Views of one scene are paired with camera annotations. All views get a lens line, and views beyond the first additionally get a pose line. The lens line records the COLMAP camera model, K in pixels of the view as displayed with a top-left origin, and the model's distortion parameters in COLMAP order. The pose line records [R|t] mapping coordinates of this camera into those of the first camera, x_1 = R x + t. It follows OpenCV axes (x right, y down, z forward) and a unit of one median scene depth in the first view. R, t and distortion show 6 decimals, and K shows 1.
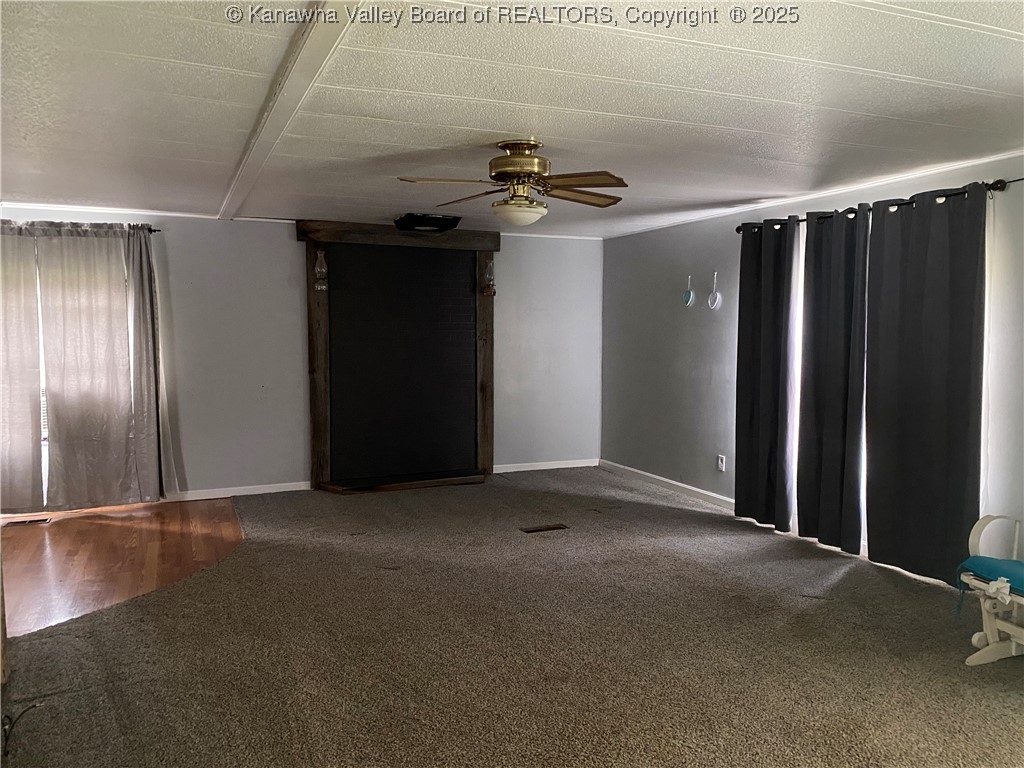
lens RADIAL K [[761.3, 0, 512.0], [0, 761.3, 384.0], [0, 0, 1]] dist [0.070408, -0.123386]
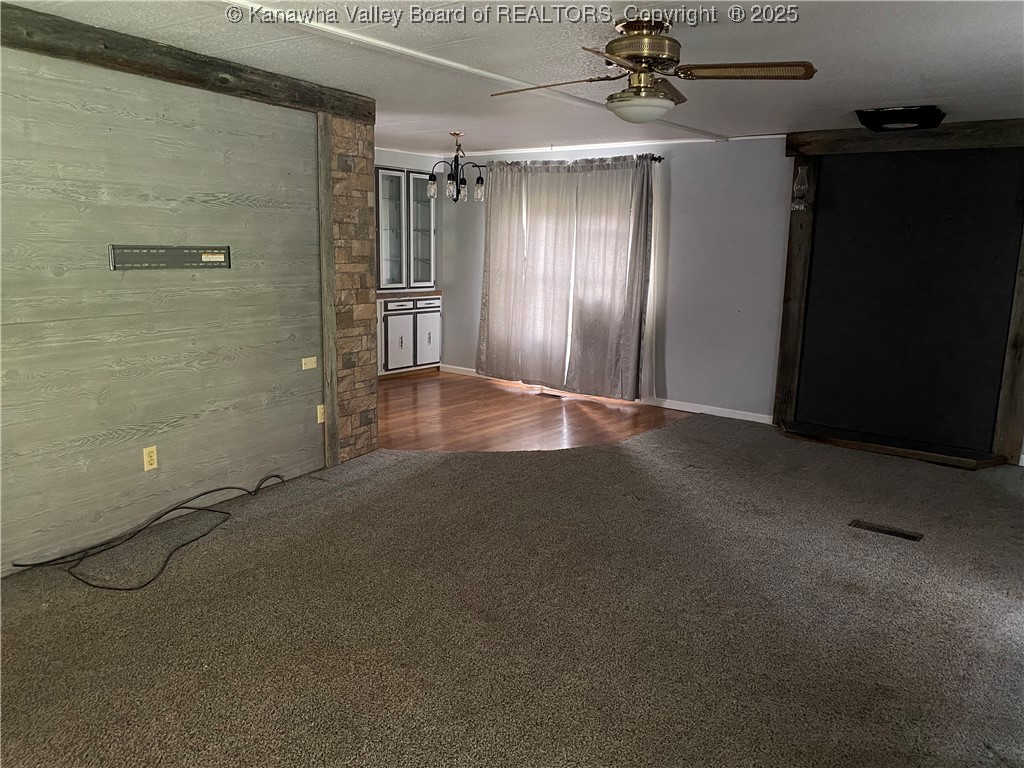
lens RADIAL K [[761.3, 0, 512.0], [0, 761.3, 384.0], [0, 0, 1]] dist [0.070408, -0.123386]
pose [[0.481797, 0.171801, -0.859276, 0.444709], [-0.093429, 0.985074, 0.144567, -0.022145], [0.871288, 0.010629, 0.490657, 0.290364]]
